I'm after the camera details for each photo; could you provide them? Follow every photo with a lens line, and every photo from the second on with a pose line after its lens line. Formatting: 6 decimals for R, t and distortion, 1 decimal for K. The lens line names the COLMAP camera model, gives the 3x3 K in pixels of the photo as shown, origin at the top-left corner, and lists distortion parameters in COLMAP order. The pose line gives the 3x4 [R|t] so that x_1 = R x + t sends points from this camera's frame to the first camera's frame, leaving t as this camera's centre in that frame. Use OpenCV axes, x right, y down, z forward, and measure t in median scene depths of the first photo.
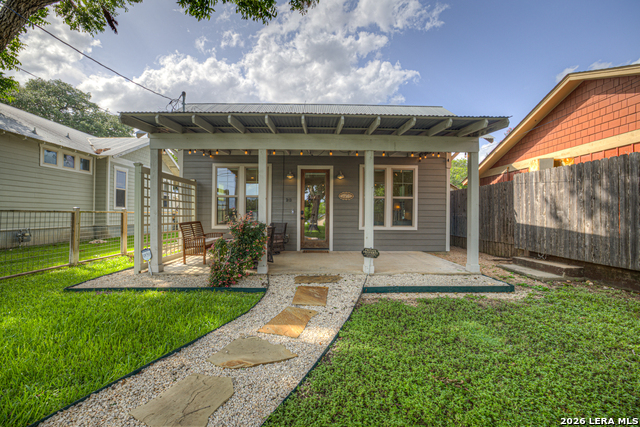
lens RADIAL K [[271.9, 0, 316.9], [0, 271.9, 214.8], [0, 0, 1]] dist [-0.039339, 0.013327]
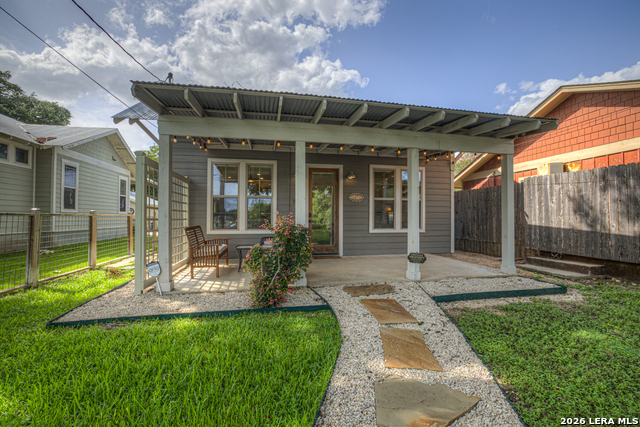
lens RADIAL K [[271.9, 0, 316.9], [0, 271.9, 214.8], [0, 0, 1]] dist [-0.039339, 0.013327]
pose [[0.984819, -0.003034, 0.173555, -0.235585], [0.004788, 0.999942, -0.009687, 0.000162], [-0.173516, 0.010371, 0.984777, 0.115002]]
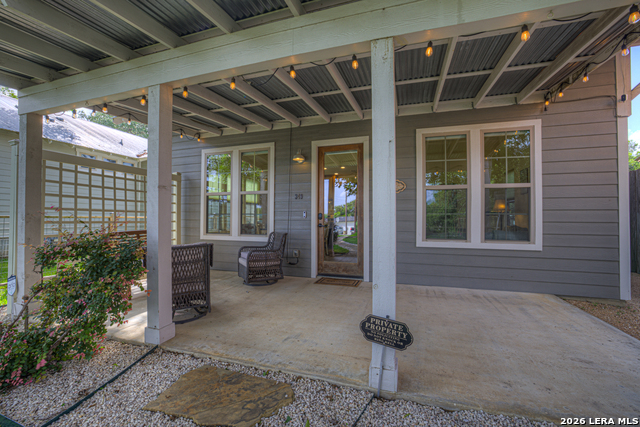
lens RADIAL K [[271.9, 0, 316.9], [0, 271.9, 214.8], [0, 0, 1]] dist [-0.039339, 0.013327]
pose [[0.943954, -0.008584, -0.329966, 0.180136], [0.003579, 0.999869, -0.015774, -0.001976], [0.330058, 0.013709, 0.943861, 0.508211]]
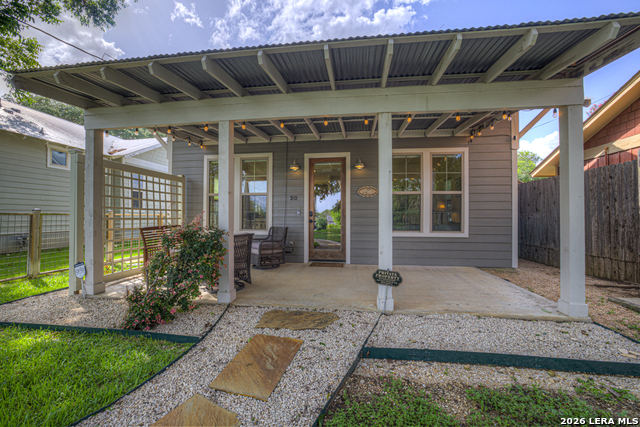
lens RADIAL K [[271.9, 0, 316.9], [0, 271.9, 214.8], [0, 0, 1]] dist [-0.039339, 0.013327]
pose [[0.987312, -0.005426, -0.158700, 0.108143], [0.004185, 0.999958, -0.008151, 0.001355], [0.158737, 0.007383, 0.987293, 0.286707]]
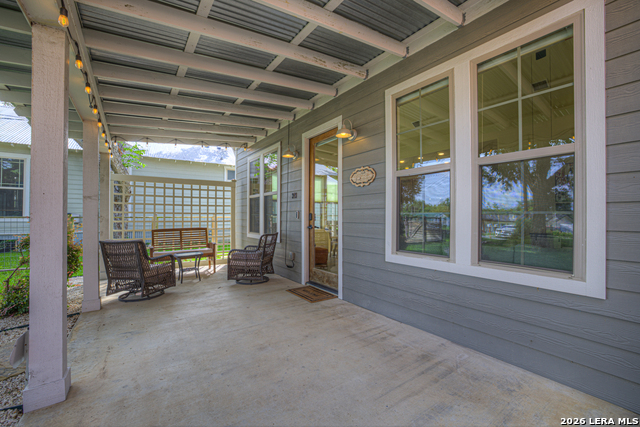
lens RADIAL K [[271.9, 0, 316.9], [0, 271.9, 214.8], [0, 0, 1]] dist [-0.039339, 0.013327]
pose [[0.558983, -0.011905, -0.829093, 0.513722], [0.002924, 0.999919, -0.012386, -0.006285], [0.829174, 0.004499, 0.558973, 0.871679]]
